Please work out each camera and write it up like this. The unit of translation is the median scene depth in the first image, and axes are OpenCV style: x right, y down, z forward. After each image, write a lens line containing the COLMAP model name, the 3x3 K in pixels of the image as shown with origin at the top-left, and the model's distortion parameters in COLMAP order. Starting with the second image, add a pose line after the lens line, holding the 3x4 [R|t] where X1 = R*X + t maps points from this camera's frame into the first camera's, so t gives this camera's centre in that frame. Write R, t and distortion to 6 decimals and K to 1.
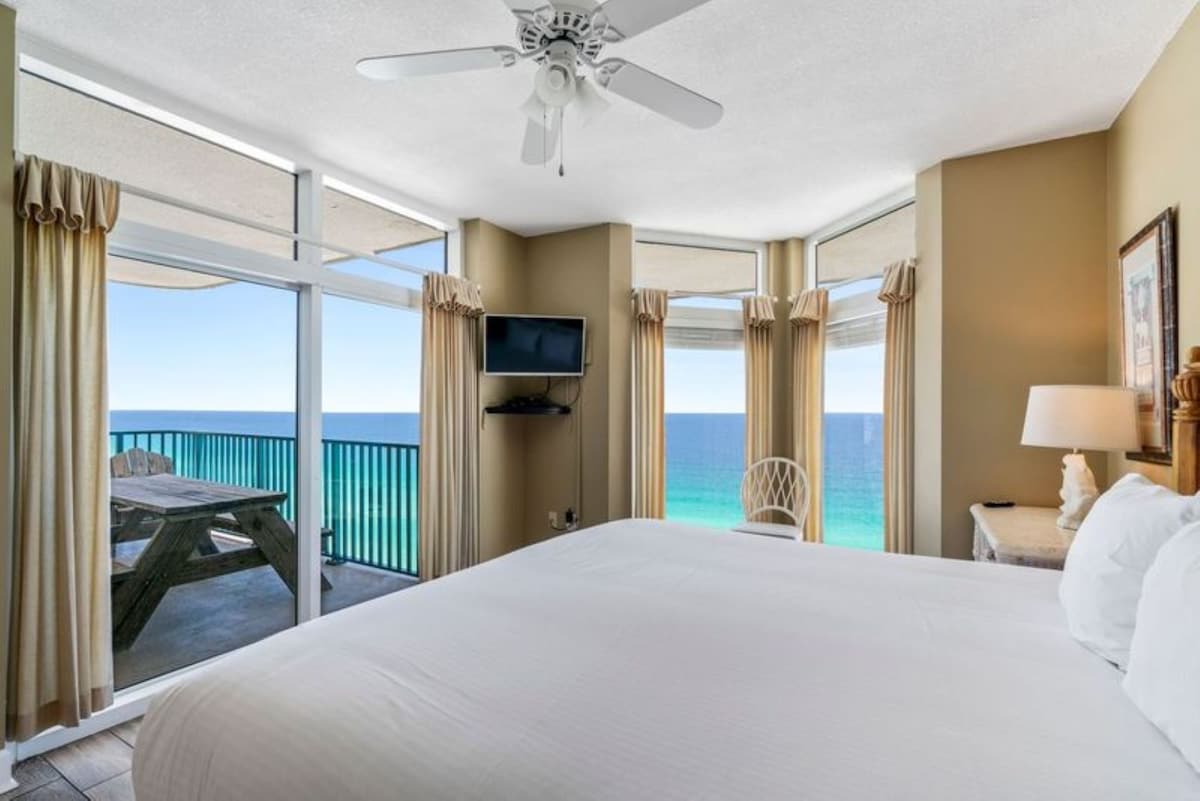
lens RADIAL K [[552.1, 0, 595.7], [0, 552.1, 404.6], [0, 0, 1]] dist [-0.000282, 0.001385]
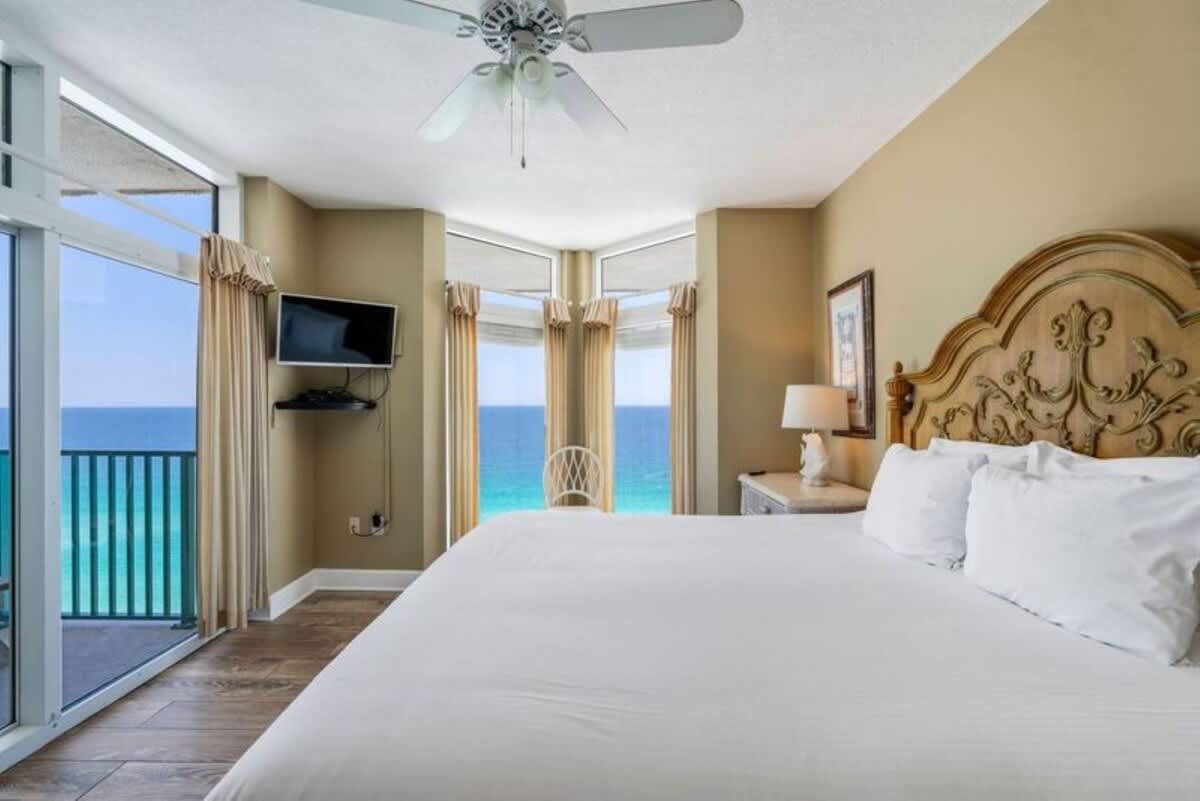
lens RADIAL K [[552.1, 0, 543.5], [0, 552.1, 399.9], [0, 0, 1]] dist [-0.000282, 0.001385]
pose [[0.869664, -0.002797, 0.493636, -0.282974], [0.001185, 0.999993, 0.003580, -0.001327], [-0.493642, -0.002528, 0.869661, 0.066257]]
